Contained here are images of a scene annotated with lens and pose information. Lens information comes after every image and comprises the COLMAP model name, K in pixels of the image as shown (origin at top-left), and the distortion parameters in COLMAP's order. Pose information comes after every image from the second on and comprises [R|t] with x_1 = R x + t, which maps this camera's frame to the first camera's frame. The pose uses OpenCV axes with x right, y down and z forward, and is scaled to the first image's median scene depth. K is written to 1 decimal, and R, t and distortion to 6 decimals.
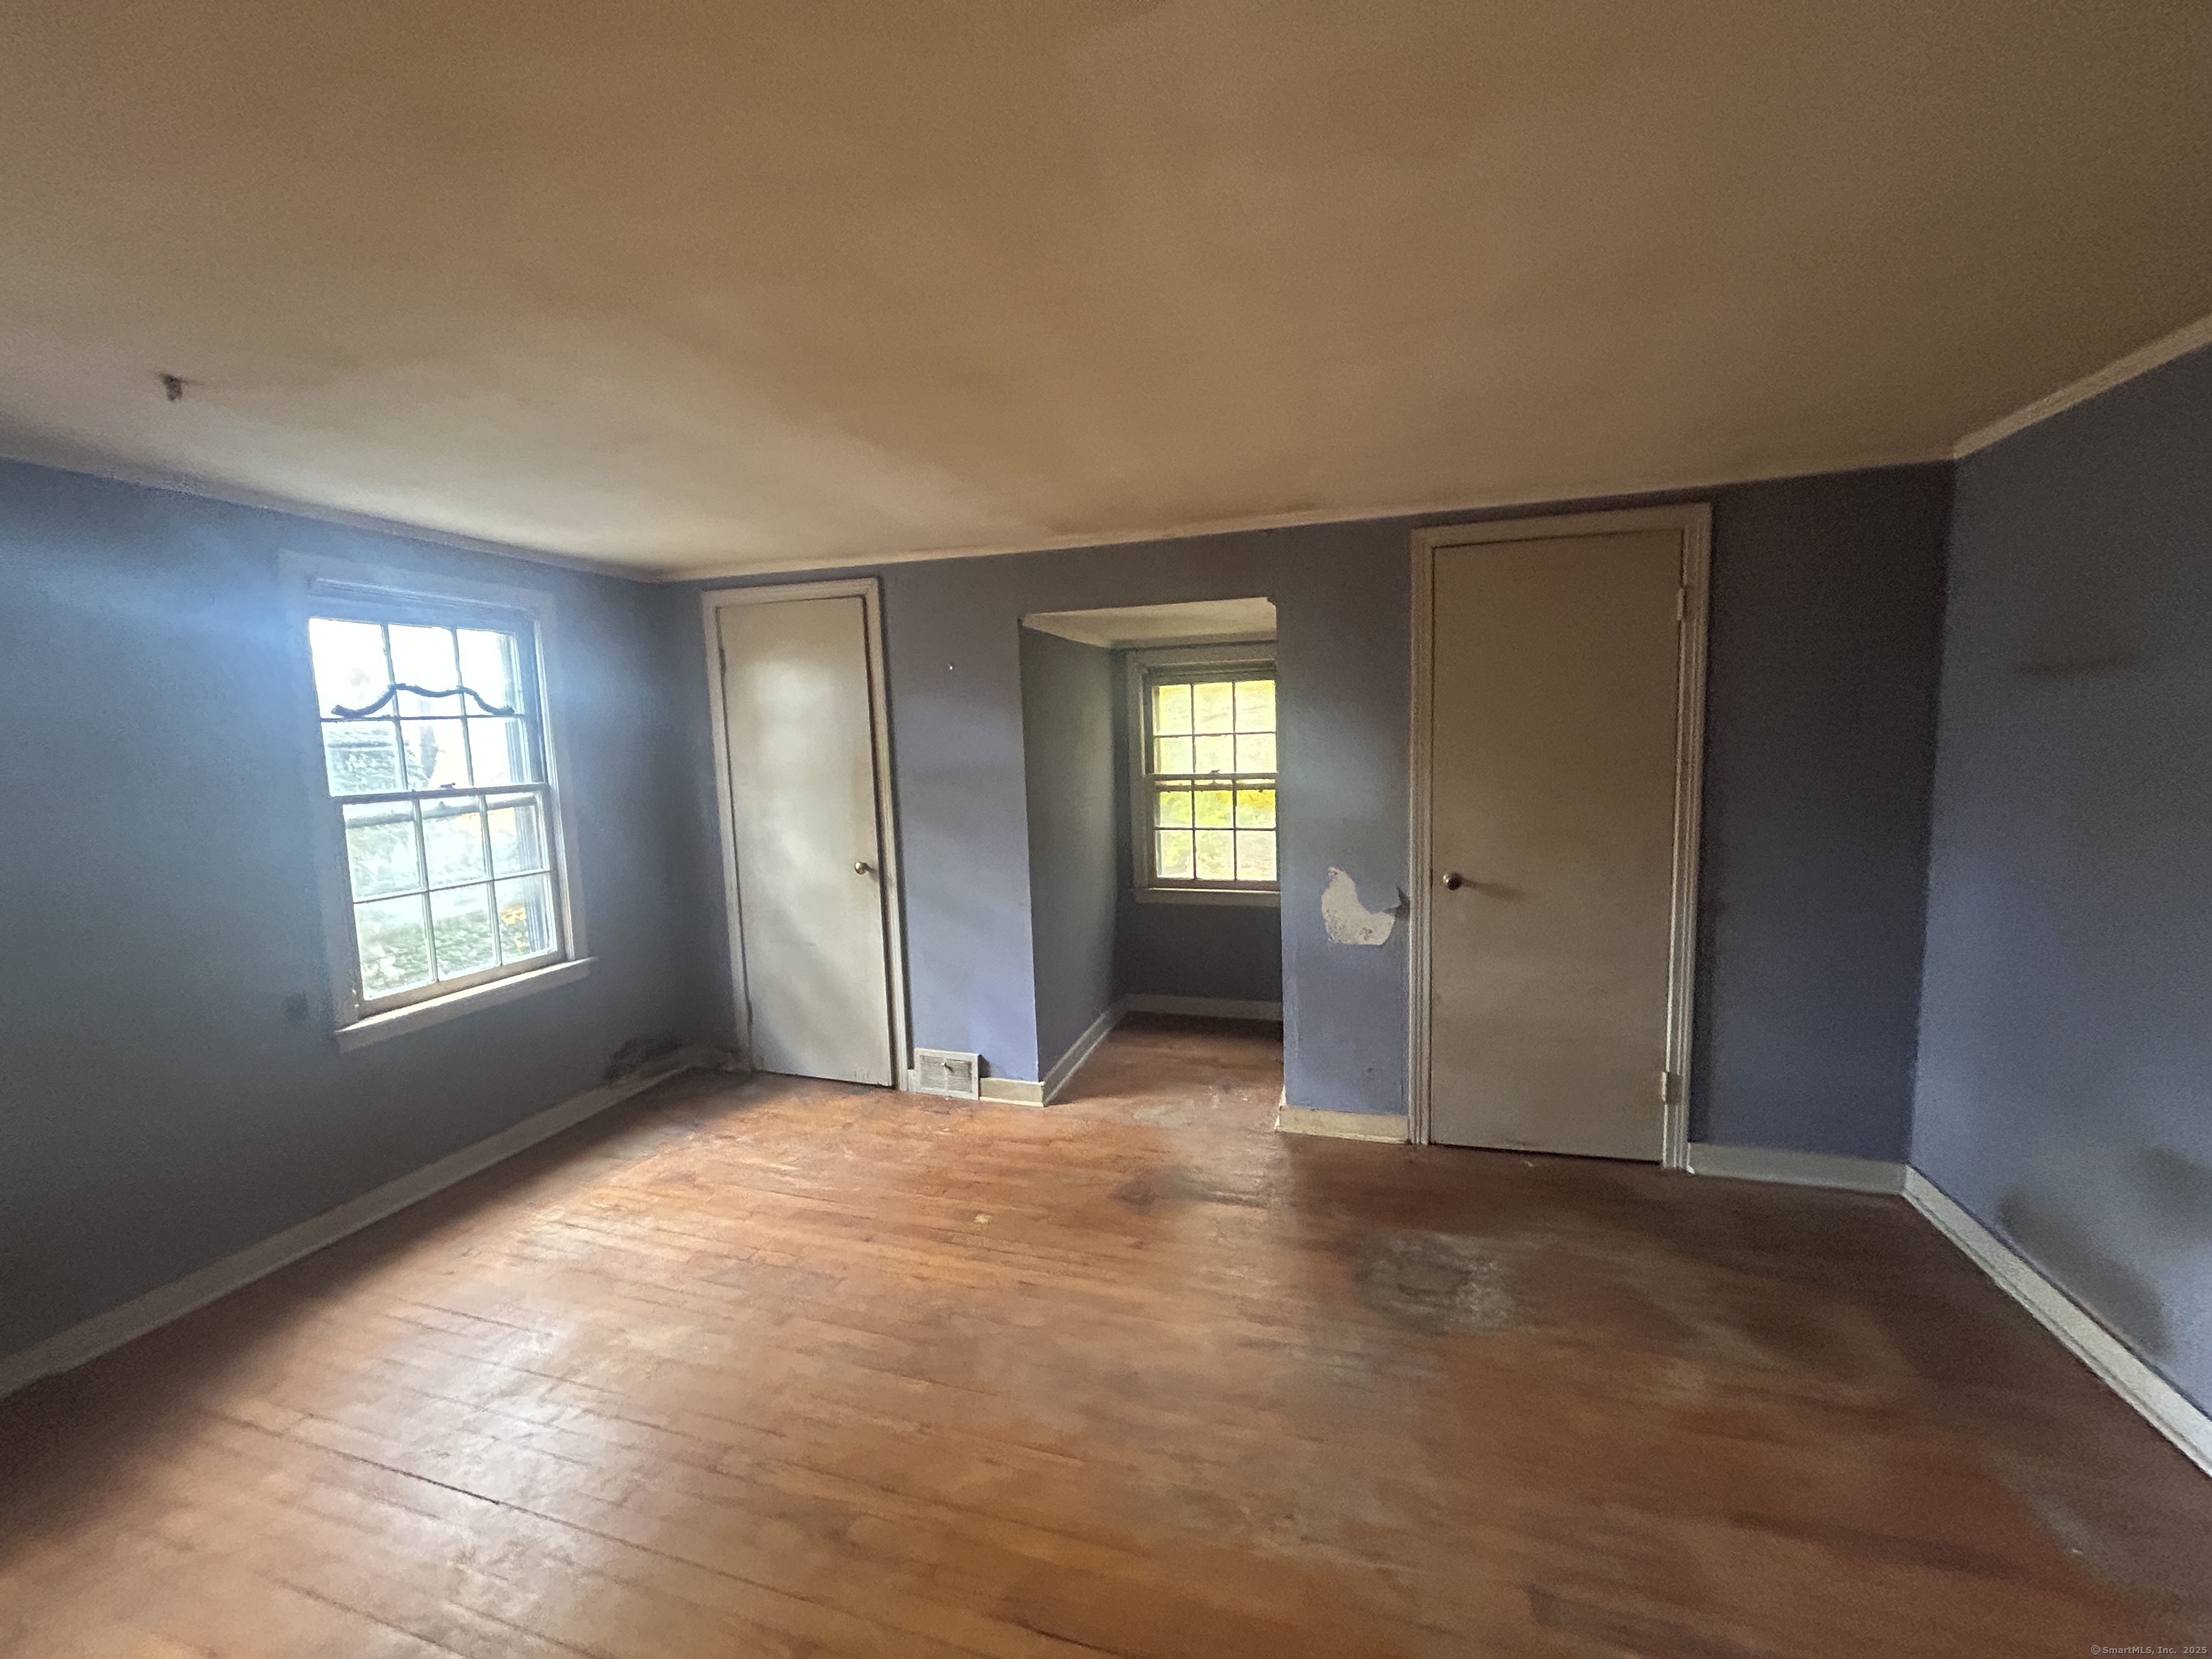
lens RADIAL K [[886.8, 0, 1099.5], [0, 886.8, 828.0], [0, 0, 1]] dist [-0.003214, 0.001104]
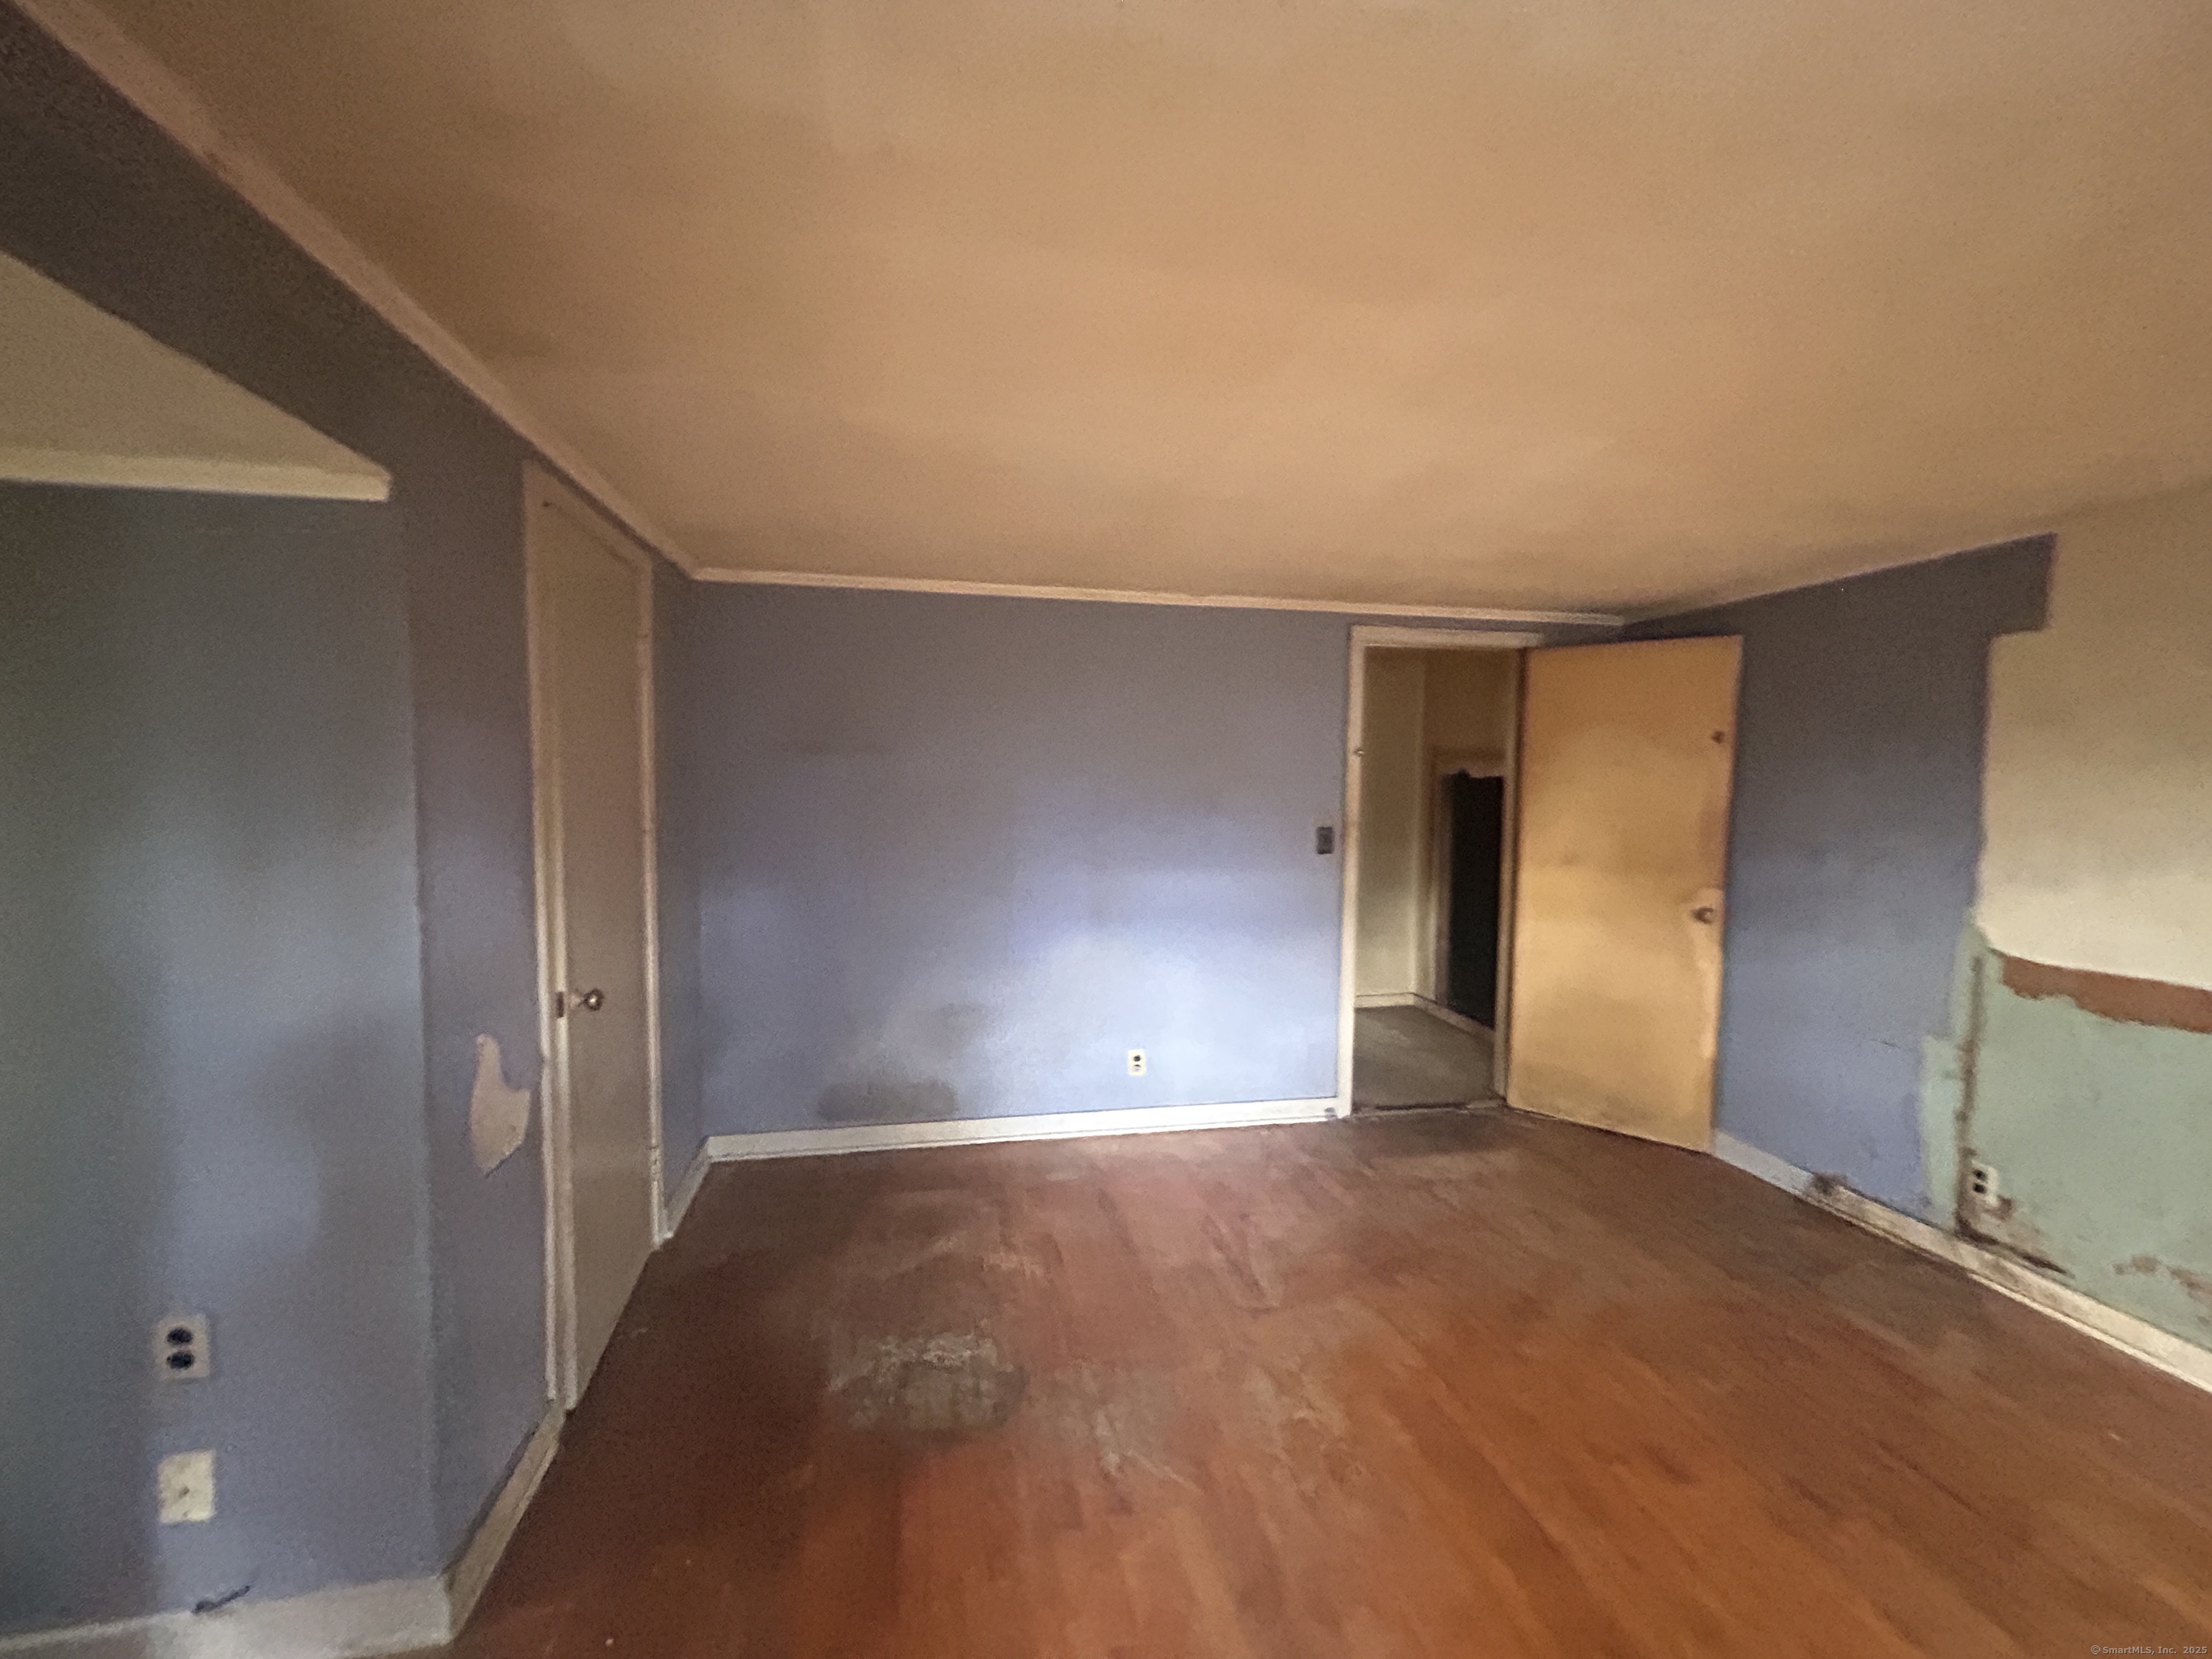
lens RADIAL K [[886.8, 0, 1099.5], [0, 886.8, 828.0], [0, 0, 1]] dist [-0.003214, 0.001104]
pose [[-0.487930, -0.020719, 0.872637, -0.362857], [0.096570, 0.992300, 0.077557, -0.078968], [-0.867525, 0.122113, -0.482172, 0.907086]]
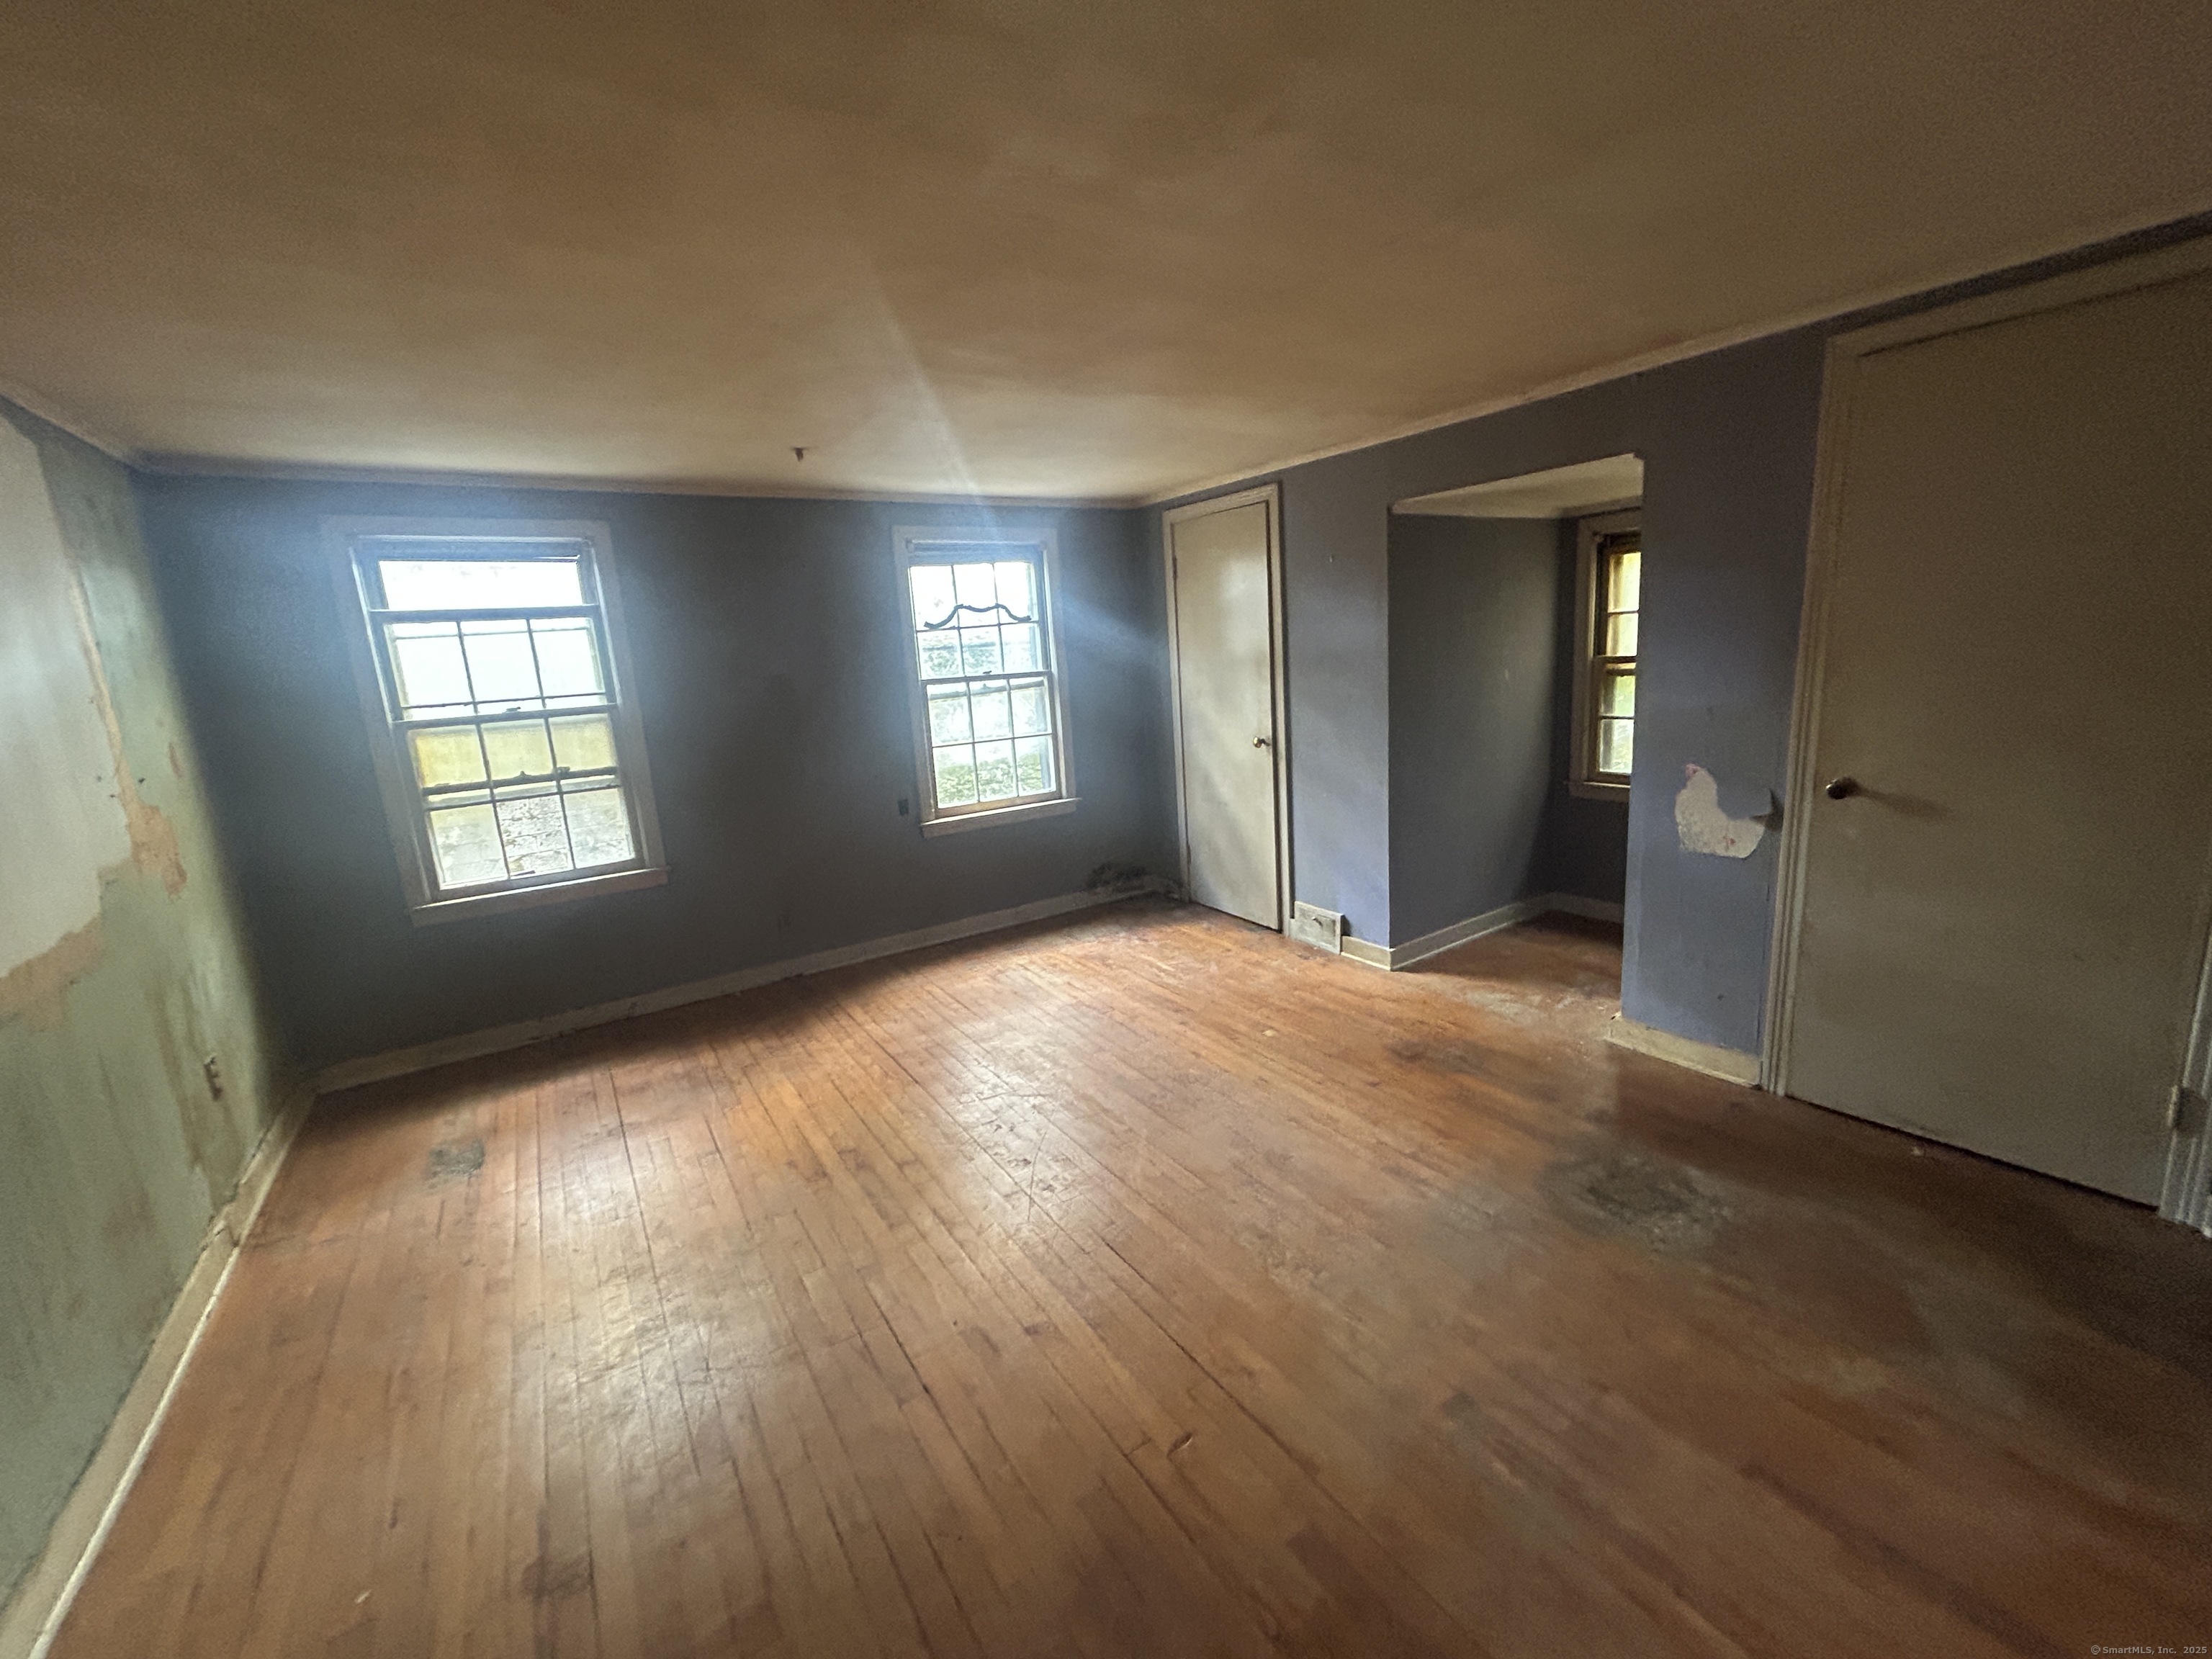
lens RADIAL K [[886.8, 0, 1099.5], [0, 886.8, 828.0], [0, 0, 1]] dist [-0.003214, 0.001104]
pose [[0.769624, 0.107154, -0.629442, 0.366609], [-0.024550, 0.990054, 0.138527, 0.000219], [0.638026, -0.091161, 0.764600, -0.045167]]
